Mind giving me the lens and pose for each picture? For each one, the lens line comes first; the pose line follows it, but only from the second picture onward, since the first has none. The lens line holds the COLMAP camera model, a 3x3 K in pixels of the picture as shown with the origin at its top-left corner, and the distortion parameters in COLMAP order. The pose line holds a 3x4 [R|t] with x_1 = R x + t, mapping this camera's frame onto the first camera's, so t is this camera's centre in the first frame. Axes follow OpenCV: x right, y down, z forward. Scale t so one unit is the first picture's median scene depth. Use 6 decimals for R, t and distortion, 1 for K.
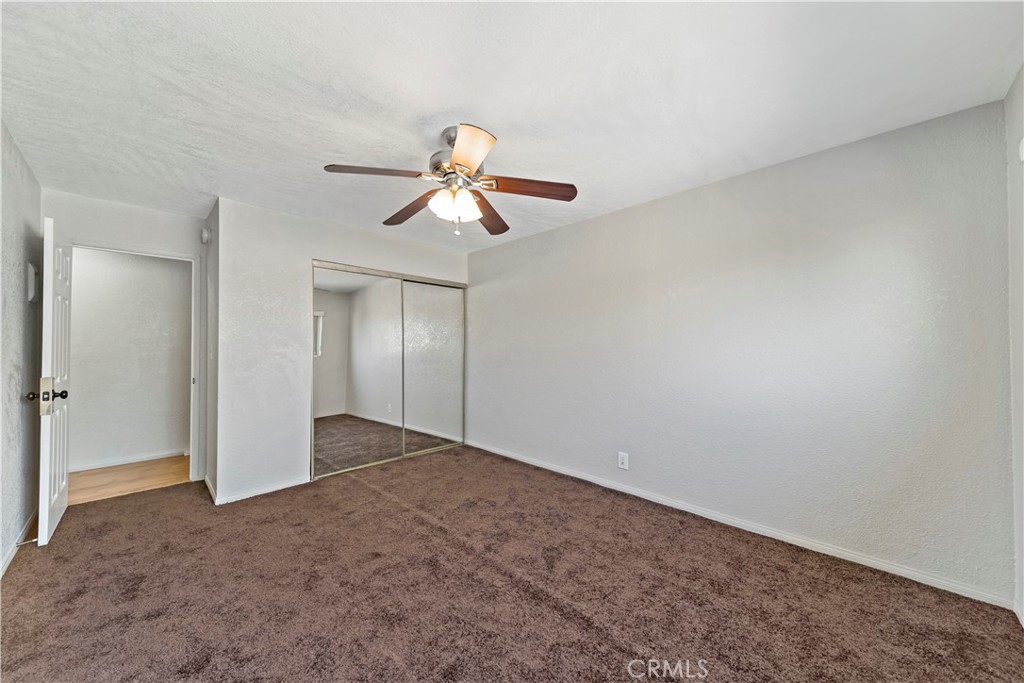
lens RADIAL K [[357.9, 0, 510.9], [0, 357.9, 351.5], [0, 0, 1]] dist [-0.000100, -0.000115]
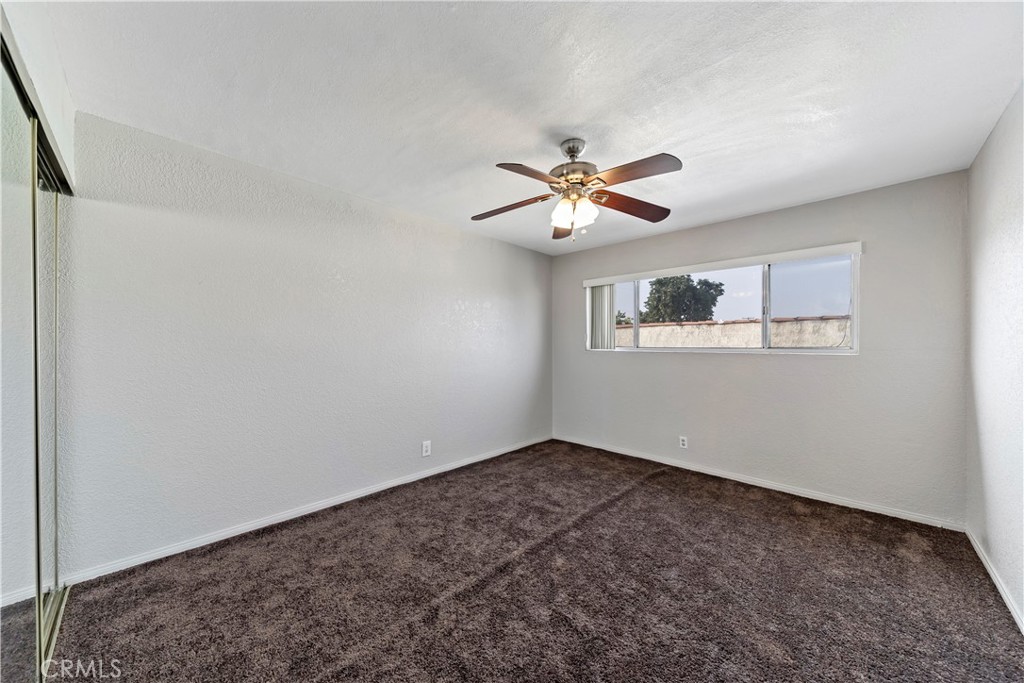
lens RADIAL K [[357.9, 0, 515.8], [0, 357.9, 347.8], [0, 0, 1]] dist [-0.000100, -0.000115]
pose [[-0.046850, 0.006356, 0.998882, -0.853078], [-0.013744, 0.999881, -0.007007, 0.002811], [-0.998807, -0.014057, -0.046758, 0.851501]]
